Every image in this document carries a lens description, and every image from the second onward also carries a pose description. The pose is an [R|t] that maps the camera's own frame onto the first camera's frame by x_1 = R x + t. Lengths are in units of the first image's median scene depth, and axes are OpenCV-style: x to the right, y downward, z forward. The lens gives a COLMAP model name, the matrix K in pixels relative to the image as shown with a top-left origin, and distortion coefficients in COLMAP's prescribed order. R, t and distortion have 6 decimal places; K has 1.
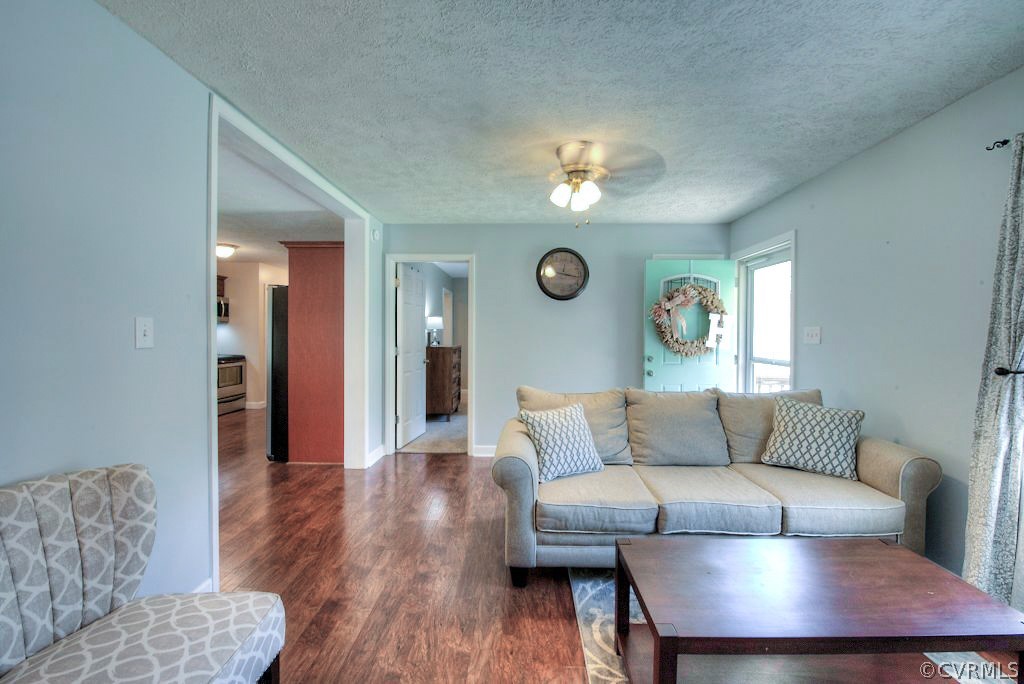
lens RADIAL K [[424.9, 0, 513.3], [0, 424.9, 337.5], [0, 0, 1]] dist [-0.017630, -0.000619]
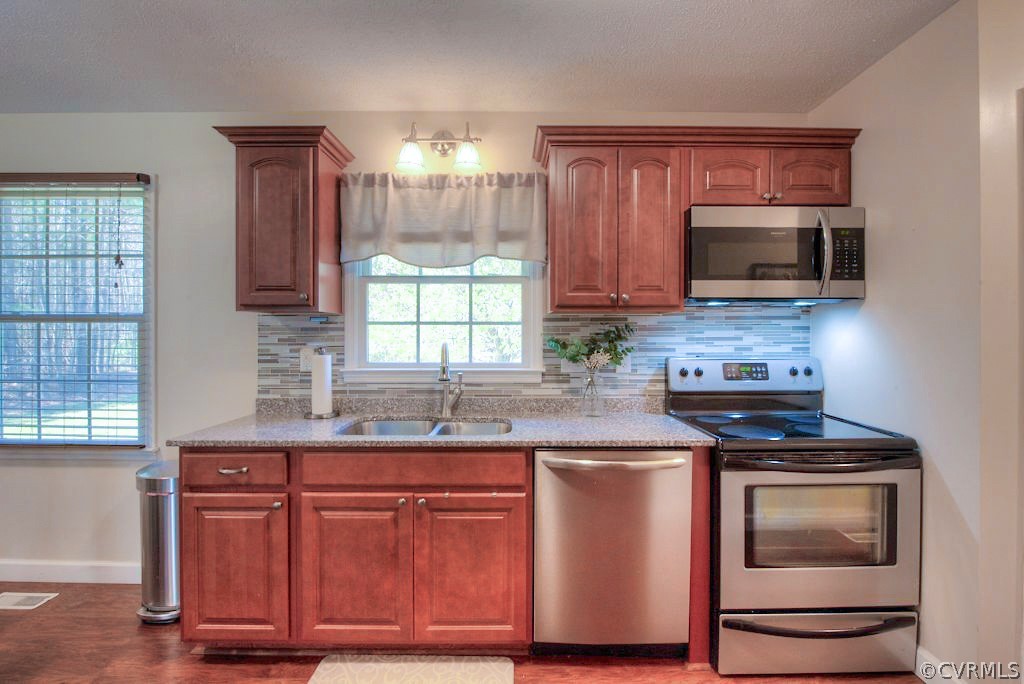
lens RADIAL K [[471.8, 0, 514.1], [0, 471.8, 337.3], [0, 0, 1]] dist [-0.007250, -0.000147]
pose [[0.026639, -0.001140, -0.999644, -0.392079], [-0.011567, 0.999932, -0.001449, -0.010881], [0.999578, 0.011602, 0.026624, 0.777905]]
